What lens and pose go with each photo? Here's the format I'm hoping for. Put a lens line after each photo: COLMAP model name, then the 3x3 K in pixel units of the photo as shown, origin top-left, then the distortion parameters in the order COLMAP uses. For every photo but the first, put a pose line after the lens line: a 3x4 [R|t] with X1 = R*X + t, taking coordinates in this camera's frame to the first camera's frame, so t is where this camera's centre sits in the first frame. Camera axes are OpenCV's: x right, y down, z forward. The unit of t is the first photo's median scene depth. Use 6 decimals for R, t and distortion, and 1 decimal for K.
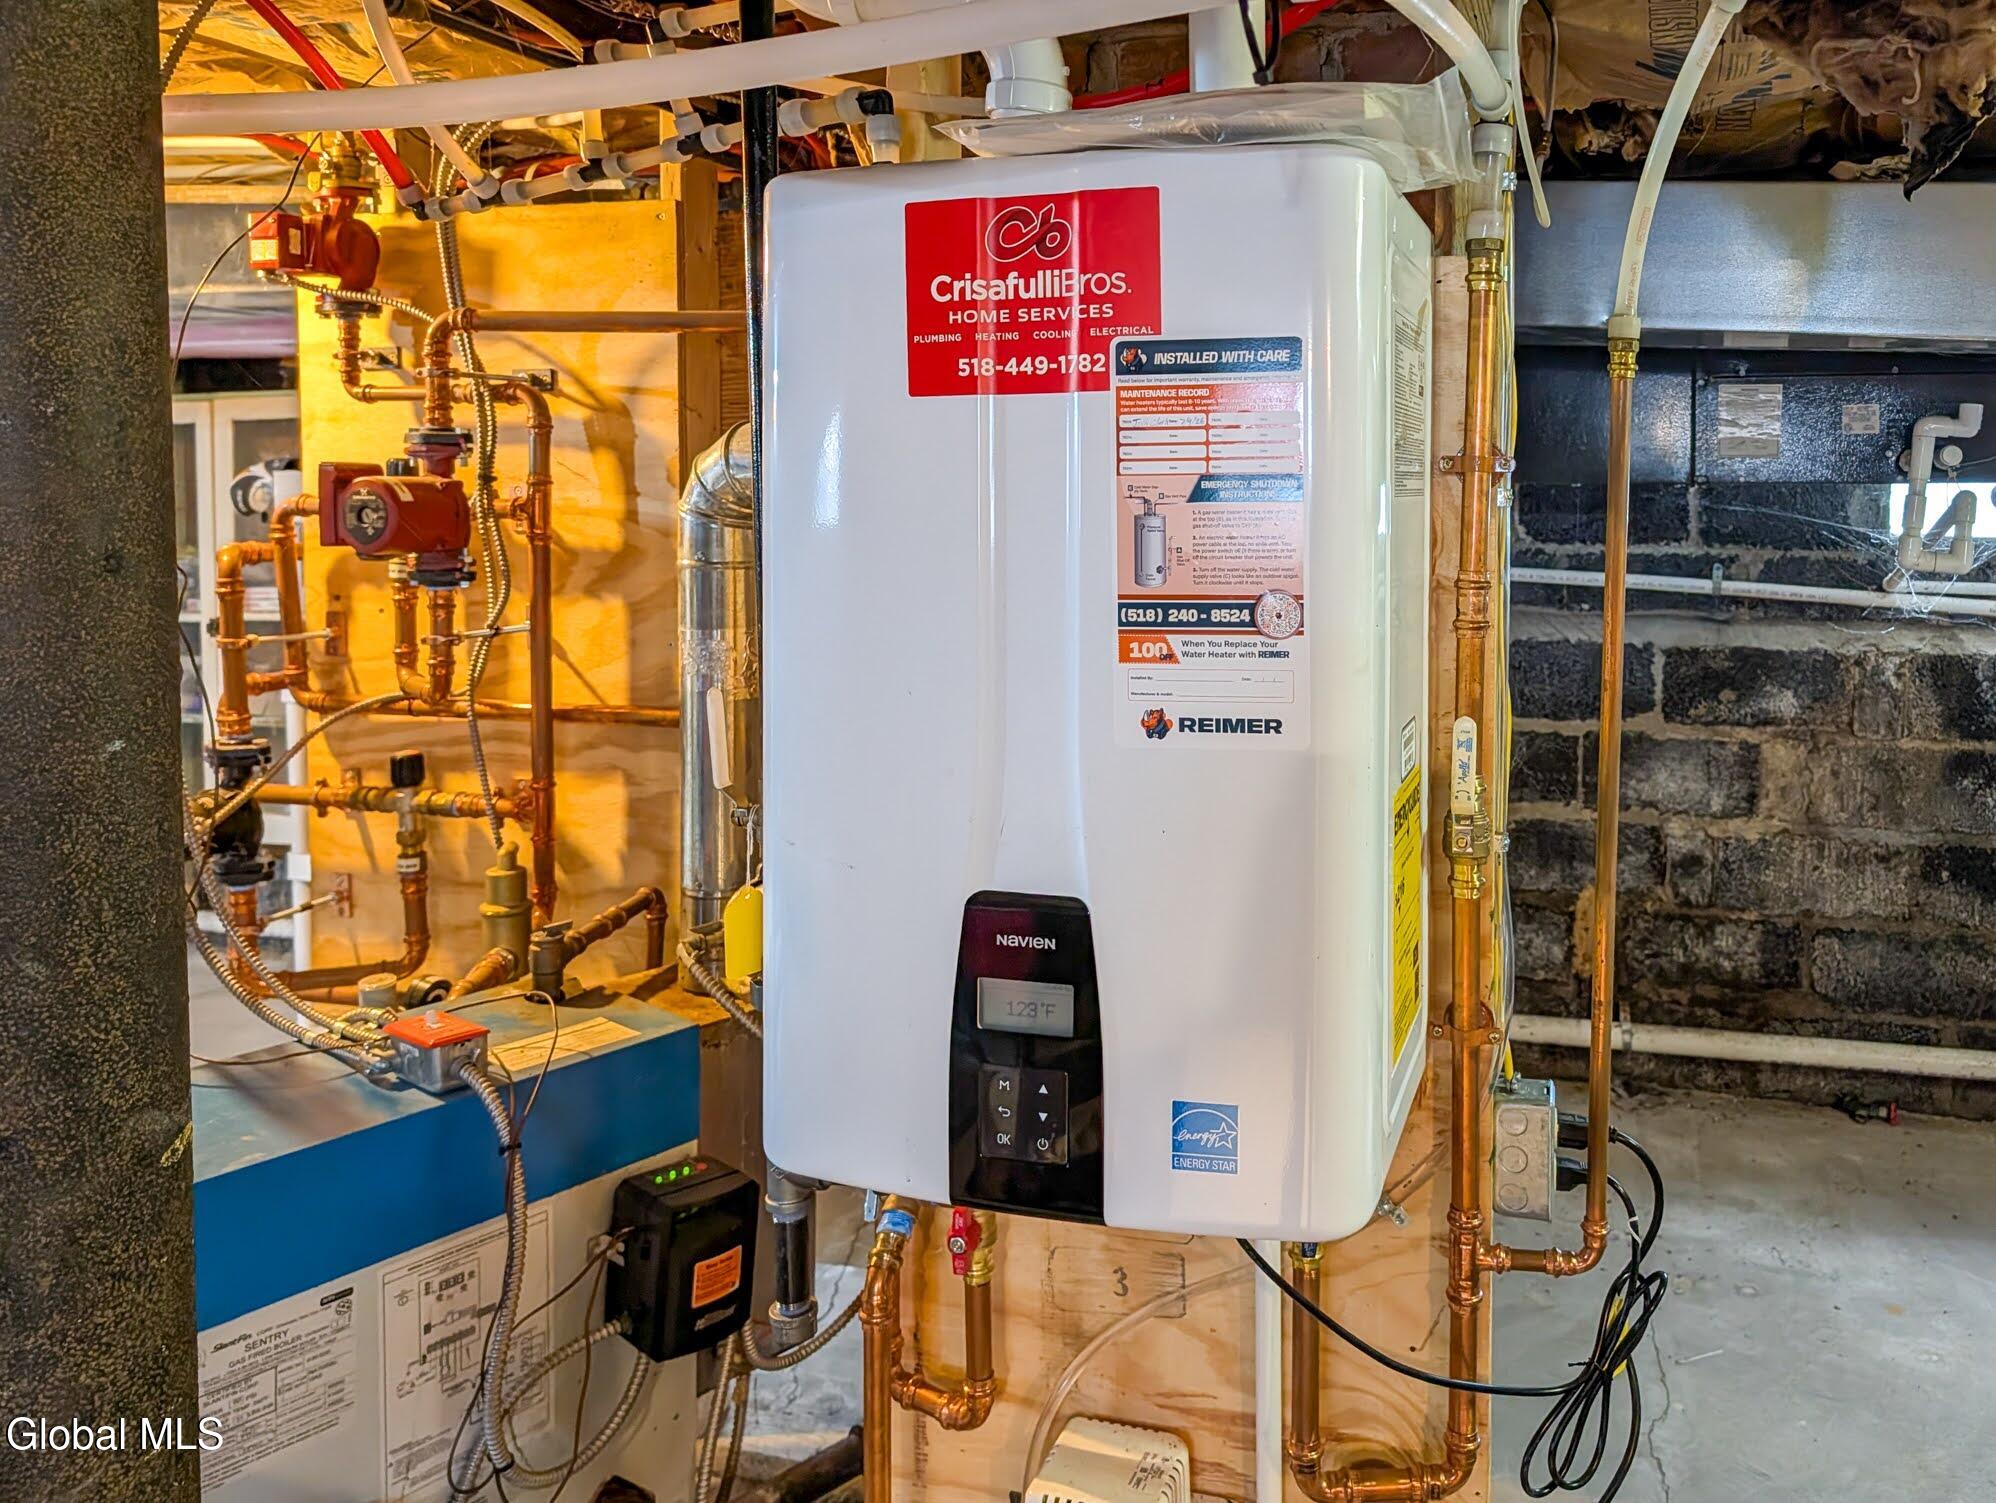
lens RADIAL K [[1409.8, 0, 998.1], [0, 1409.8, 750.3], [0, 0, 1]] dist [0.011484, -0.006982]
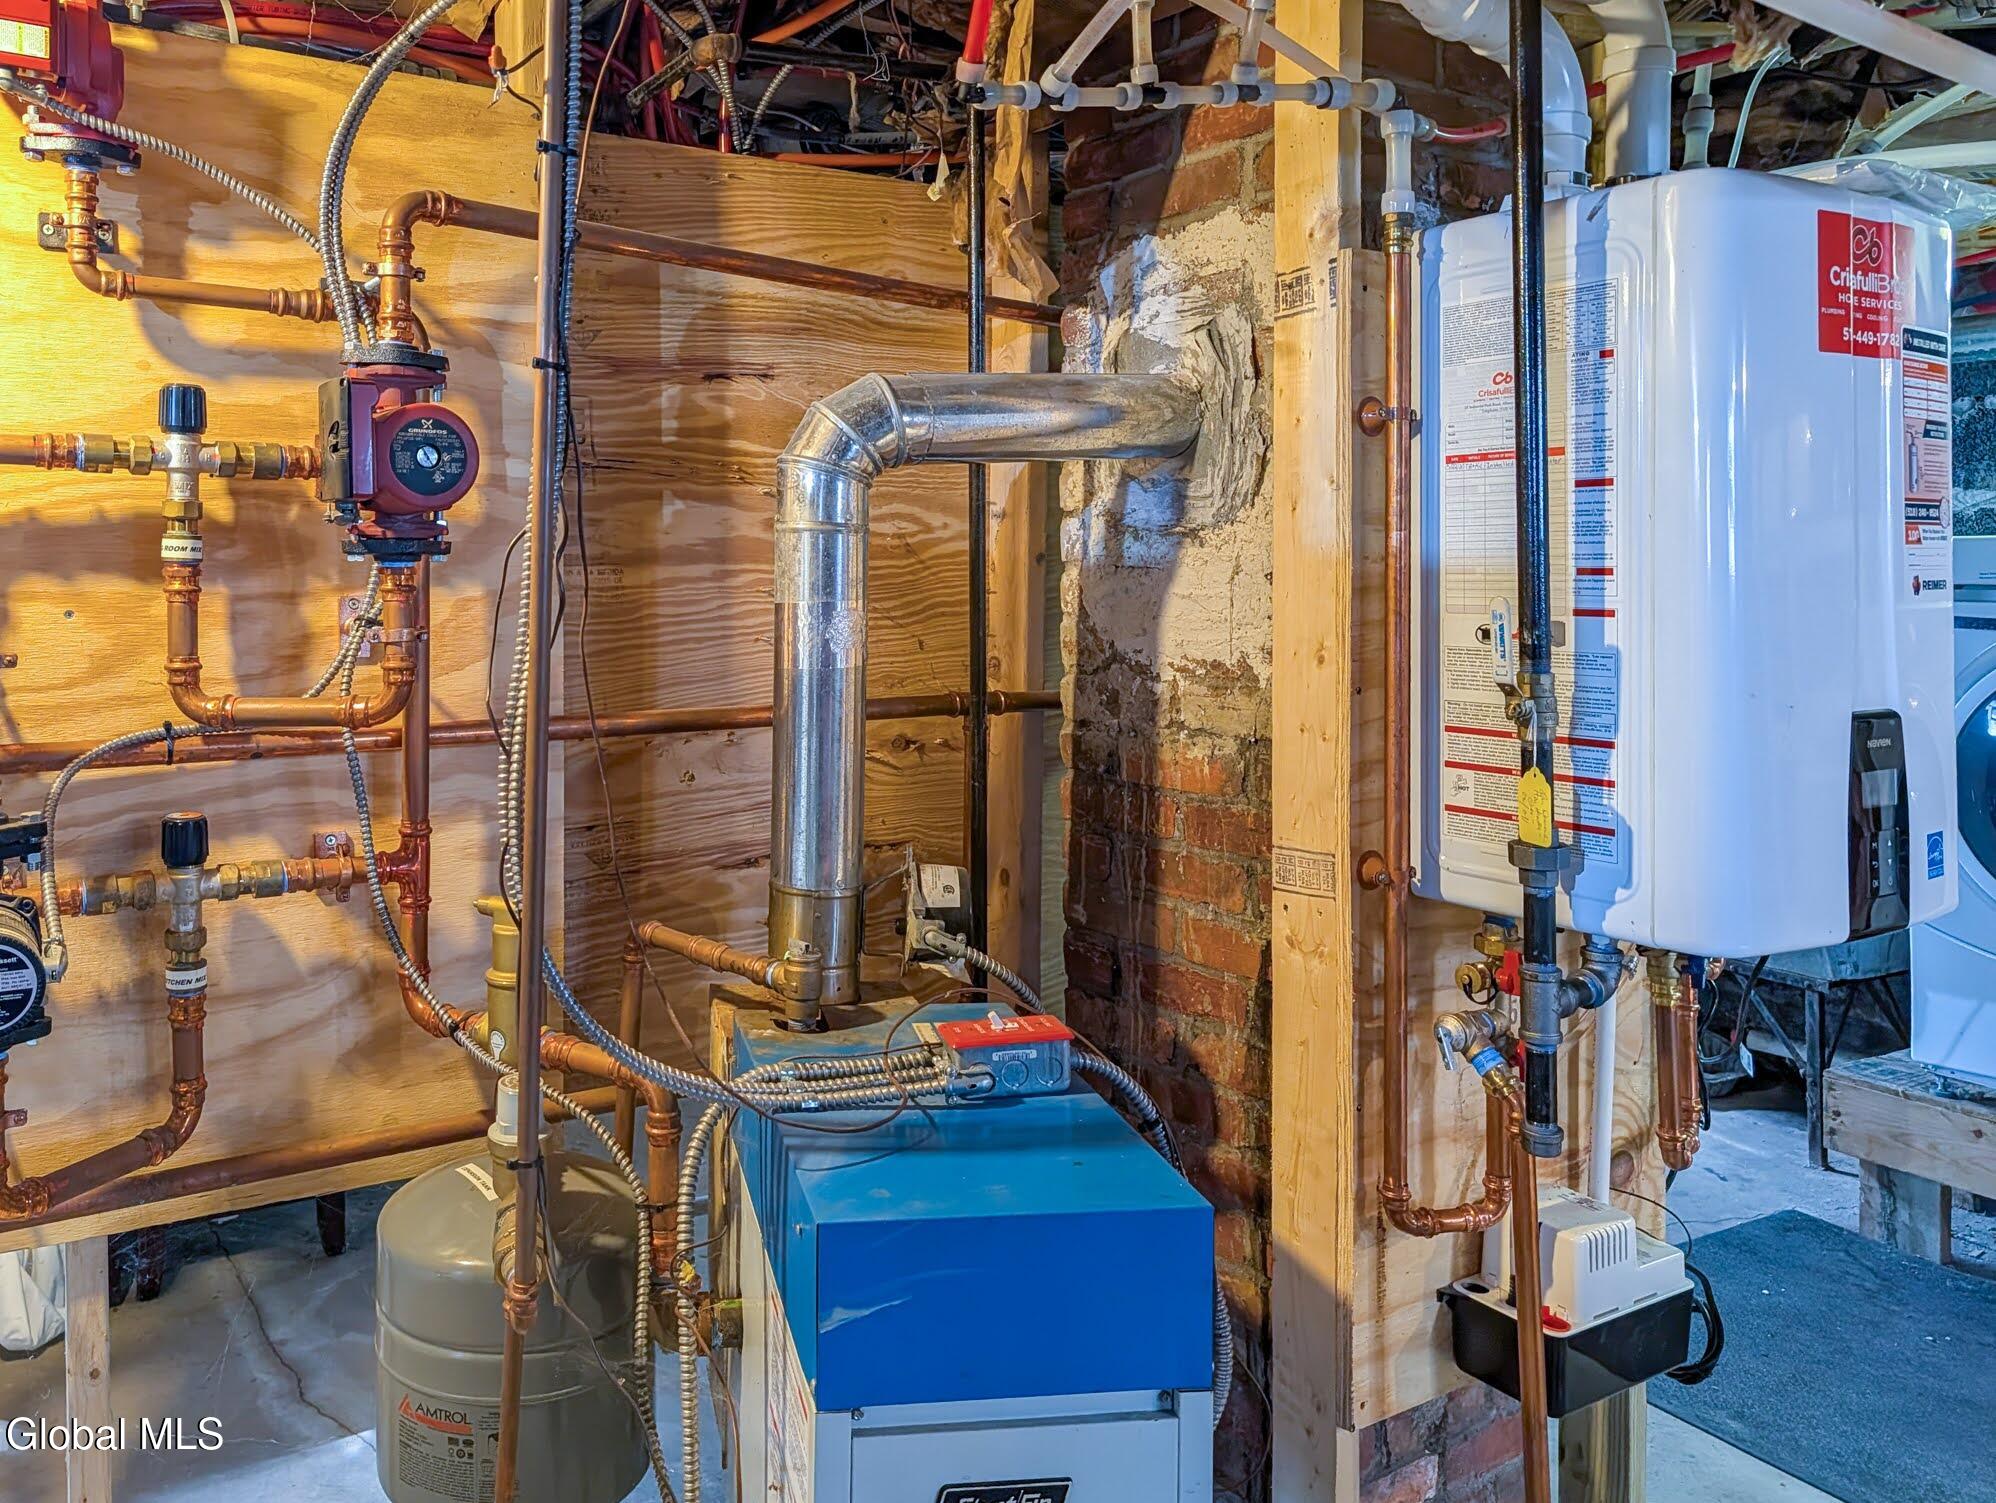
lens RADIAL K [[1401.6, 0, 998.4], [0, 1401.6, 752.2], [0, 0, 1]] dist [0.011673, -0.008725]
pose [[0.708736, -0.100813, 0.698233, -1.611936], [0.118761, 0.992662, 0.022776, 0.007582], [-0.695406, 0.066781, 0.715508, 0.609829]]
